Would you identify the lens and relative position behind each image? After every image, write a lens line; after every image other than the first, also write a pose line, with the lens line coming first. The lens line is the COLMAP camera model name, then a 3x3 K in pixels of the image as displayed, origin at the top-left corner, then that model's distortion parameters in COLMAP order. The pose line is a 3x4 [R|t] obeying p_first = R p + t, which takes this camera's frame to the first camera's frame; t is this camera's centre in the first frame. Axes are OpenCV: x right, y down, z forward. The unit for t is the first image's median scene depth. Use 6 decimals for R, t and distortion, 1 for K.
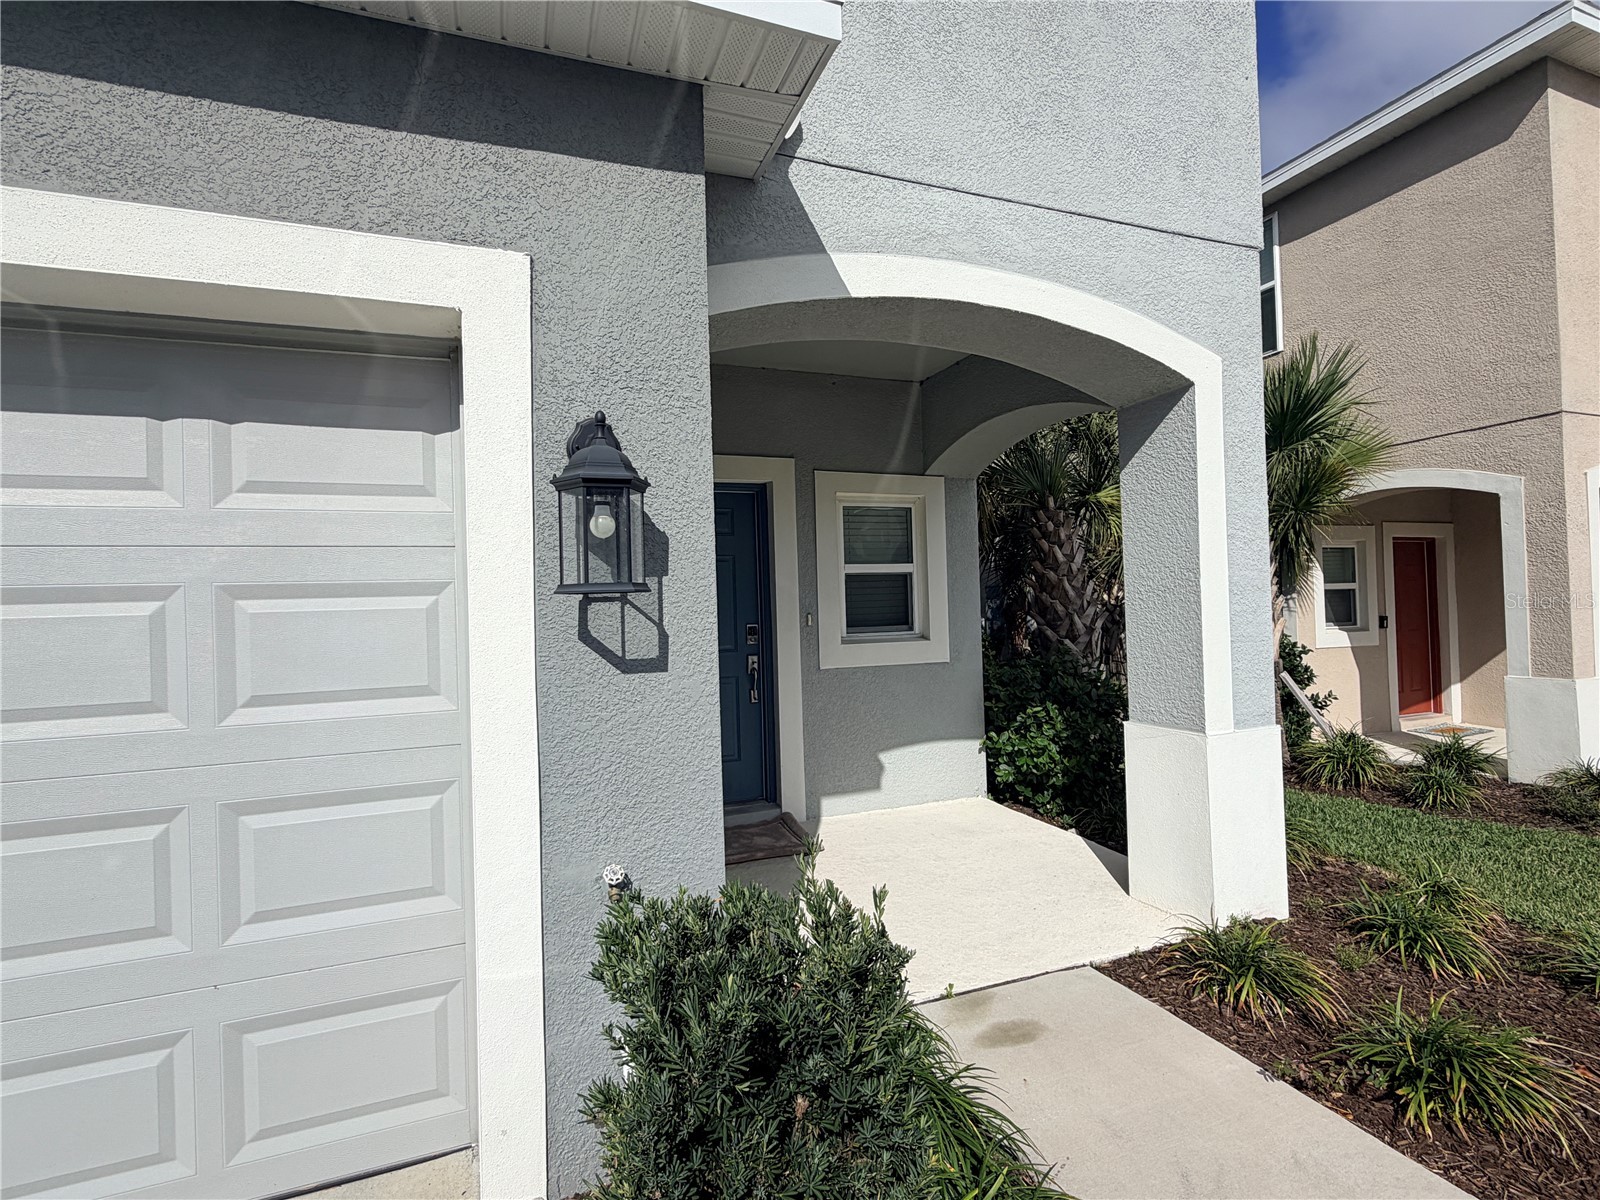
lens RADIAL K [[775.7, 0, 791.8], [0, 775.7, 596.1], [0, 0, 1]] dist [-0.003968, 0.000244]
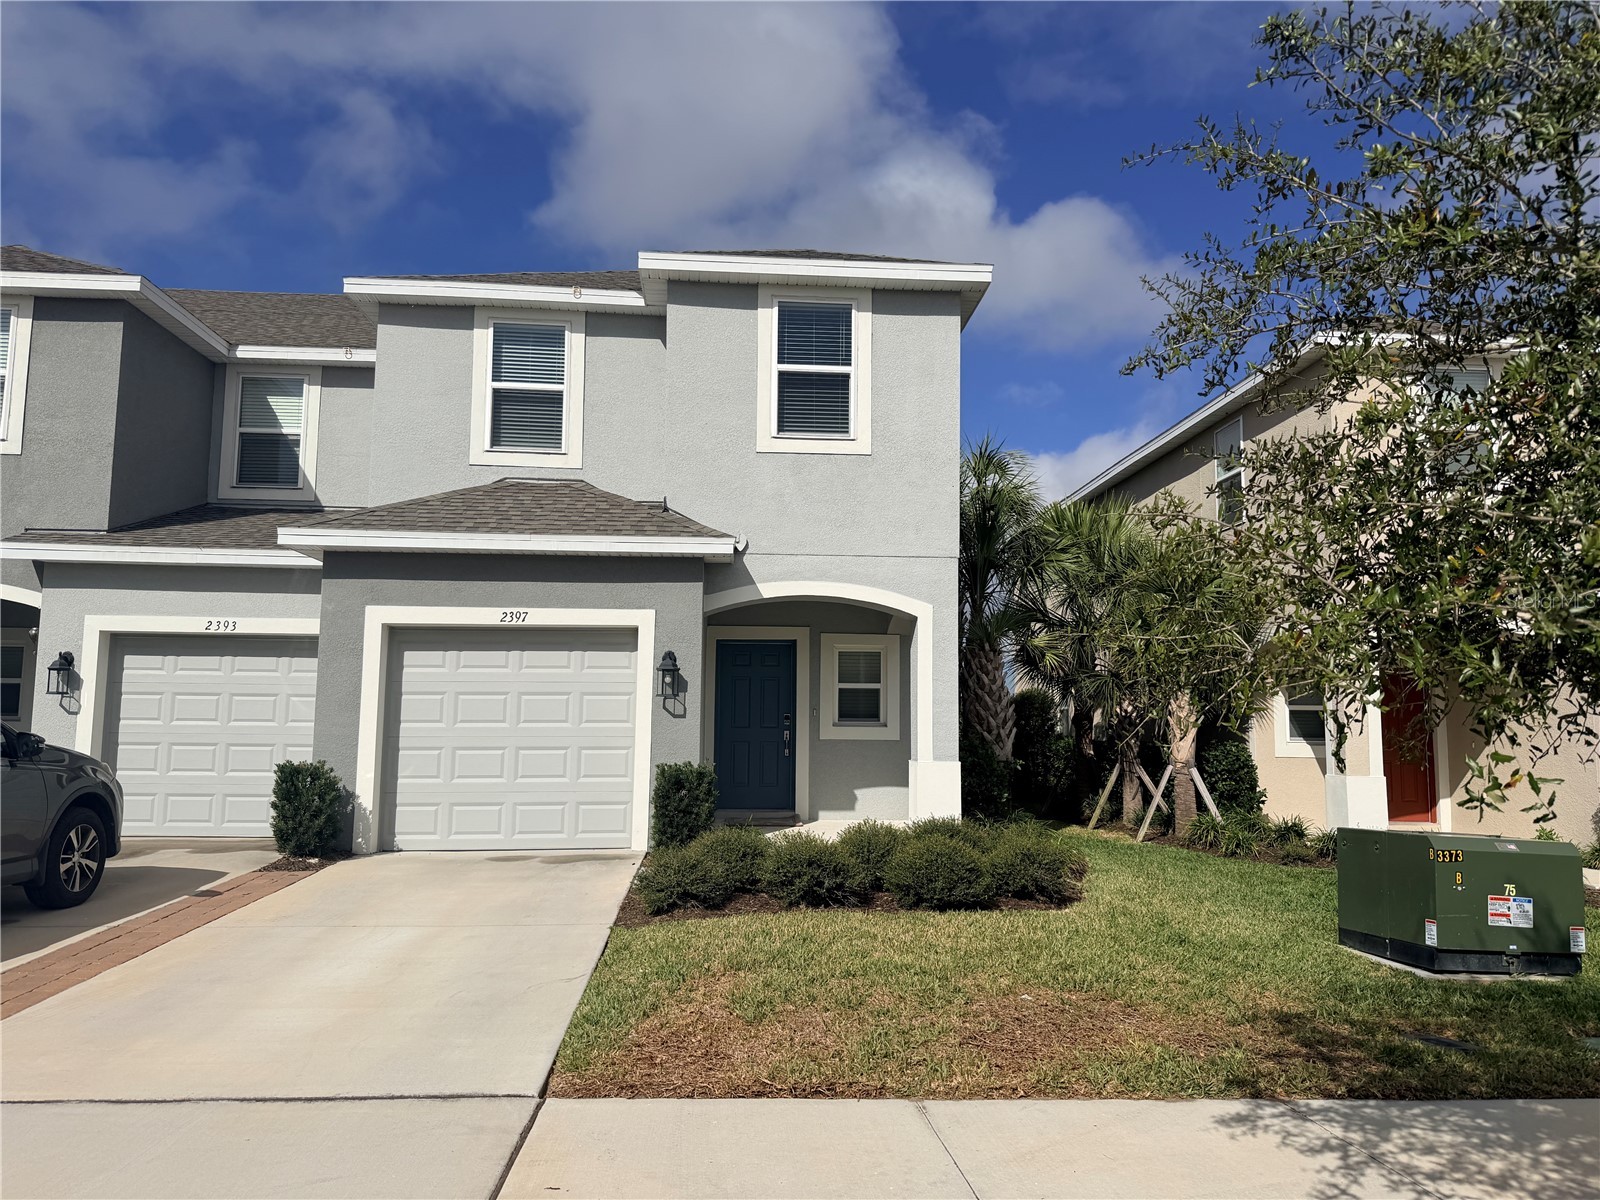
lens RADIAL K [[1120.3, 0, 797.9], [0, 1120.3, 598.1], [0, 0, 1]] dist [0.070749, -0.093427]
pose [[0.954760, 0.004798, -0.297340, 1.183580], [-0.030898, 0.996059, -0.083141, -0.028866], [0.295769, 0.088567, 0.951145, -2.431892]]
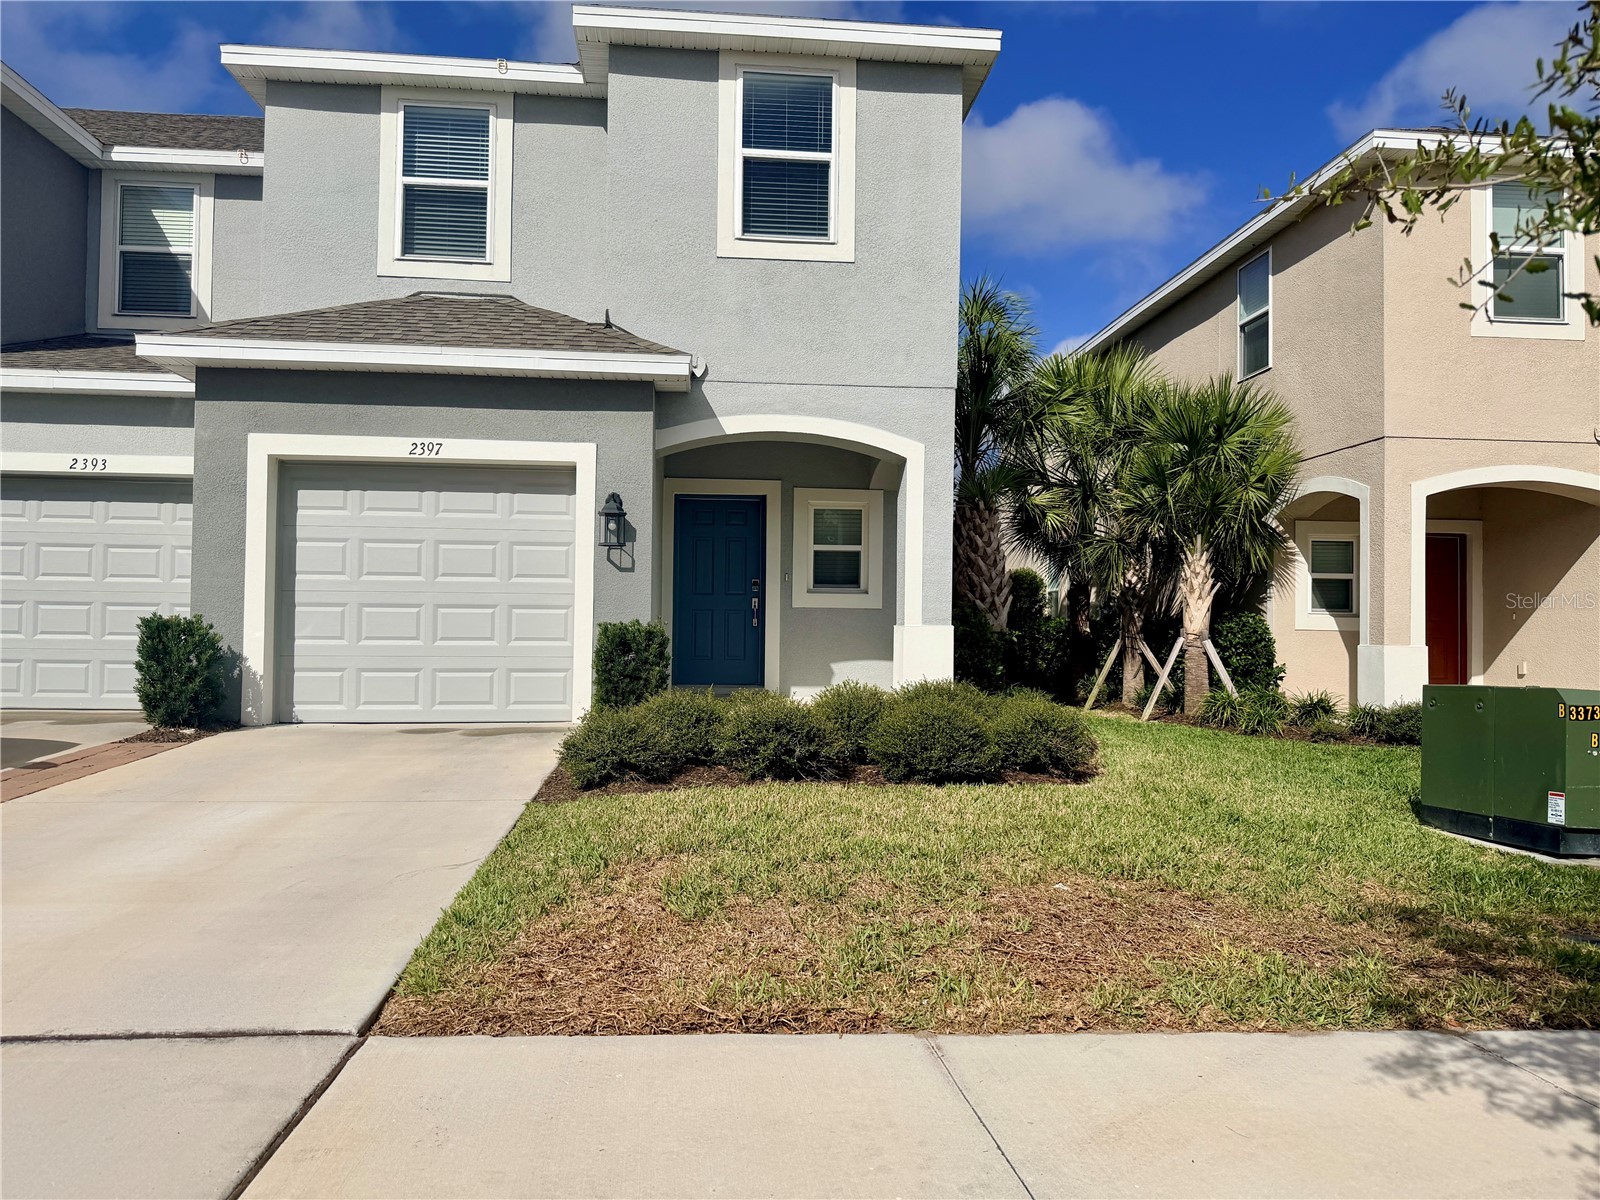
lens RADIAL K [[1120.3, 0, 791.5], [0, 1120.3, 604.4], [0, 0, 1]] dist [0.070749, -0.093427]
pose [[0.959578, 0.035768, -0.279162, 1.056324], [-0.034646, 0.999360, 0.008953, 0.101004], [0.279304, 0.001080, 0.960202, -1.952507]]
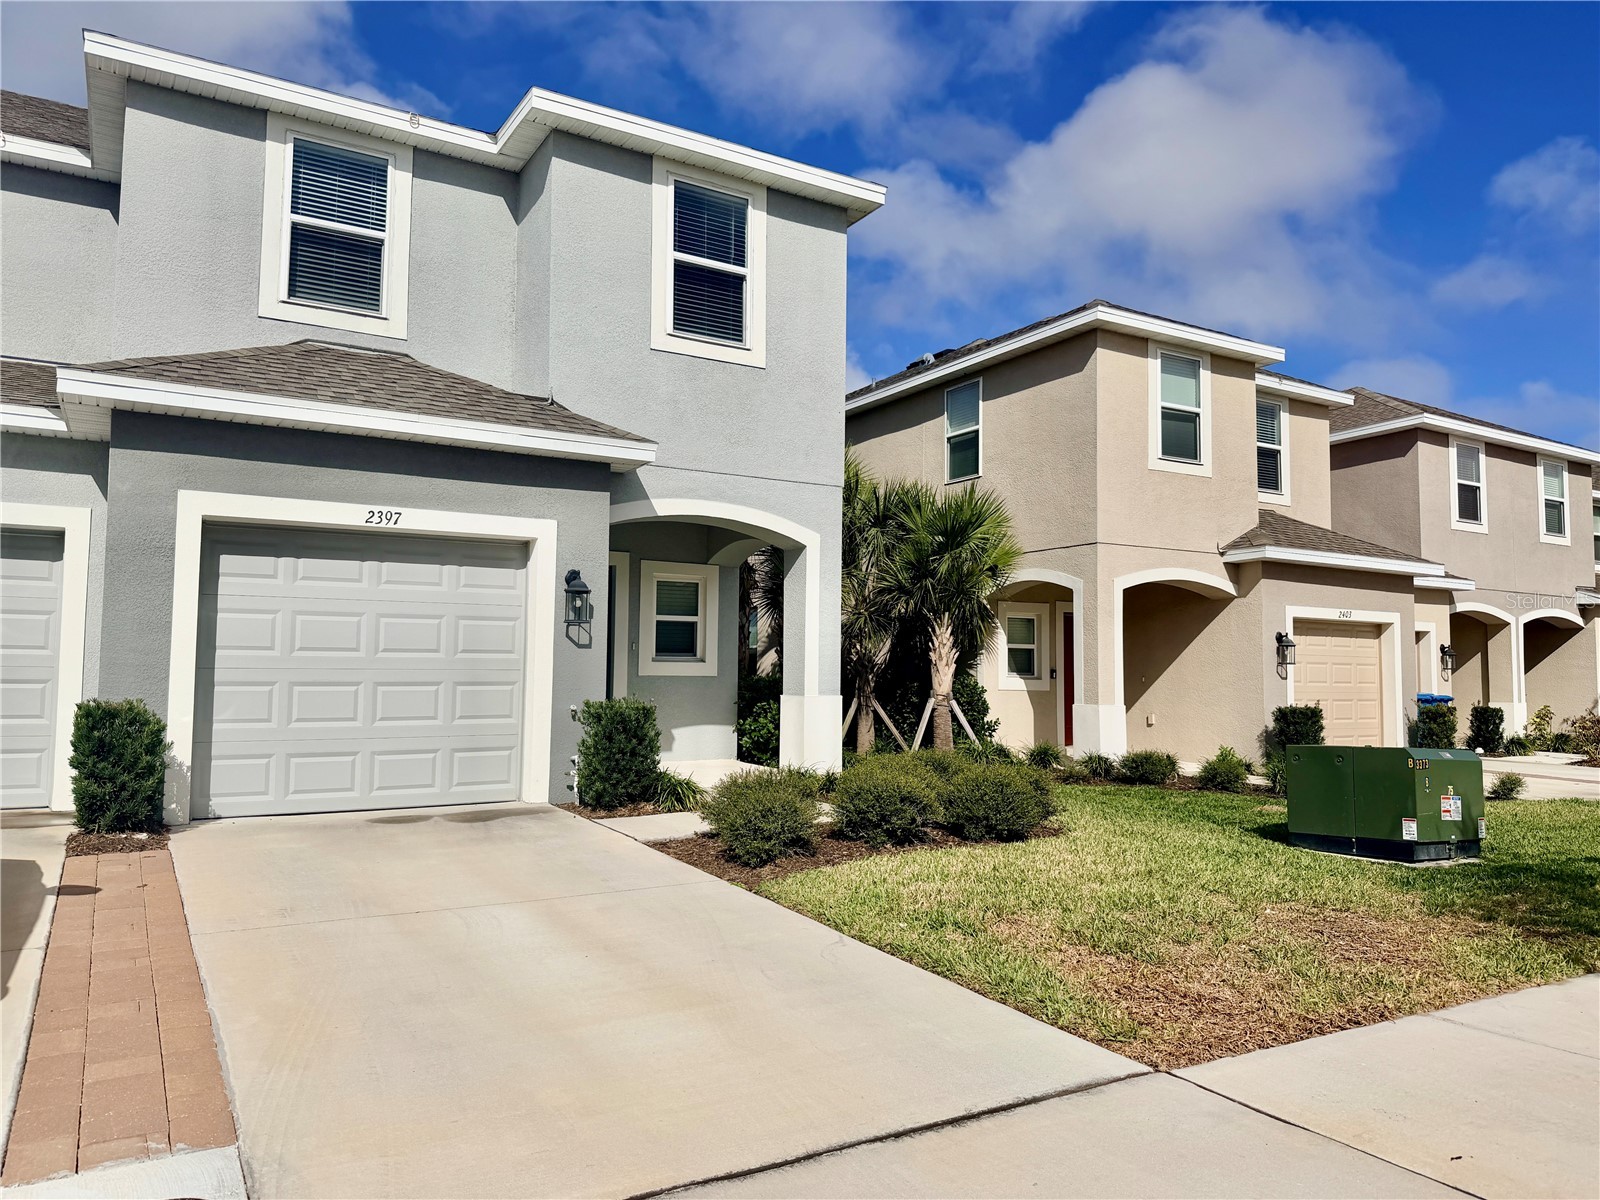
lens RADIAL K [[1120.3, 0, 789.7], [0, 1120.3, 603.5], [0, 0, 1]] dist [0.070749, -0.093427]
pose [[0.984913, 0.049009, 0.165964, -0.080406], [-0.041675, 0.998007, -0.047386, 0.059050], [-0.167956, 0.039755, 0.984993, -2.265542]]
